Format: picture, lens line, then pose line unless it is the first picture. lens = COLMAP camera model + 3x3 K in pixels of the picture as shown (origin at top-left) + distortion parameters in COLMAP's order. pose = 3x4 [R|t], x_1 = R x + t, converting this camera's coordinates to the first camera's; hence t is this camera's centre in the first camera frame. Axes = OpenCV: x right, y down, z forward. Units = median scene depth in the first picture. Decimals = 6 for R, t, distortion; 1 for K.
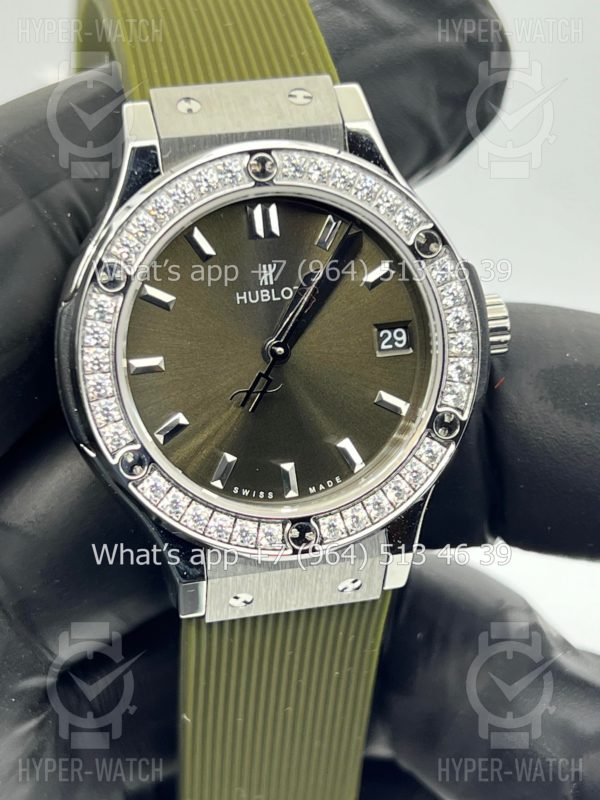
lens RADIAL K [[1814.9, 0, 300.0], [0, 1814.9, 400.0], [0, 0, 1]] dist [0.054329, 0.007128]
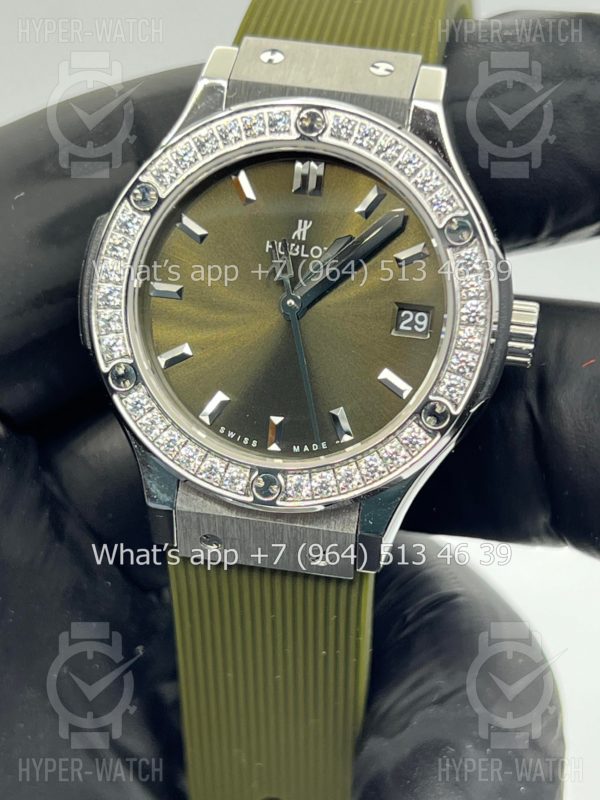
lens RADIAL K [[1814.9, 0, 300.0], [0, 1814.9, 400.0], [0, 0, 1]] dist [0.054329, 0.007128]
pose [[0.928155, 0.223530, -0.297594, 0.303905], [-0.240330, 0.970472, -0.020614, 0.044004], [0.284199, 0.090654, 0.954470, 0.042401]]
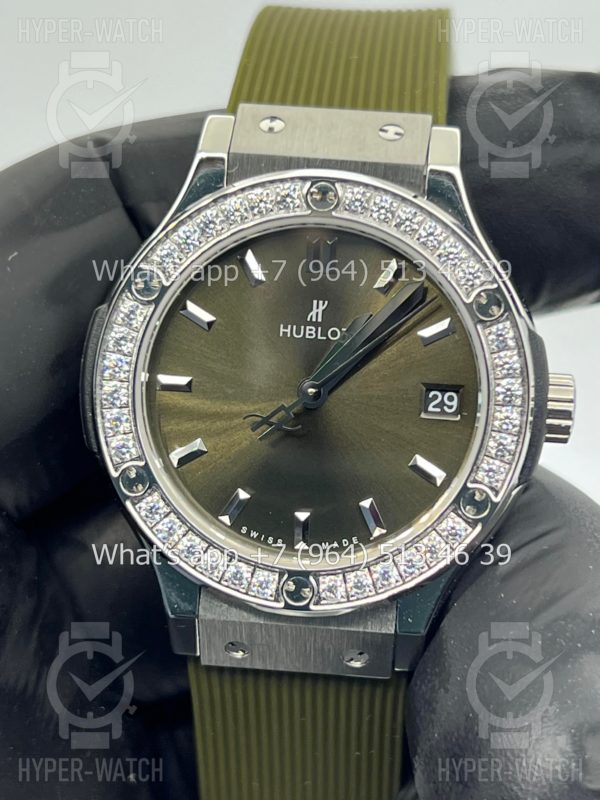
lens RADIAL K [[1814.9, 0, 300.0], [0, 1814.9, 400.0], [0, 0, 1]] dist [0.054329, 0.007128]
pose [[0.953761, 0.170165, -0.247757, 0.215157], [-0.181535, 0.983101, -0.023617, 0.000256], [0.239551, 0.067502, 0.968534, 0.088675]]
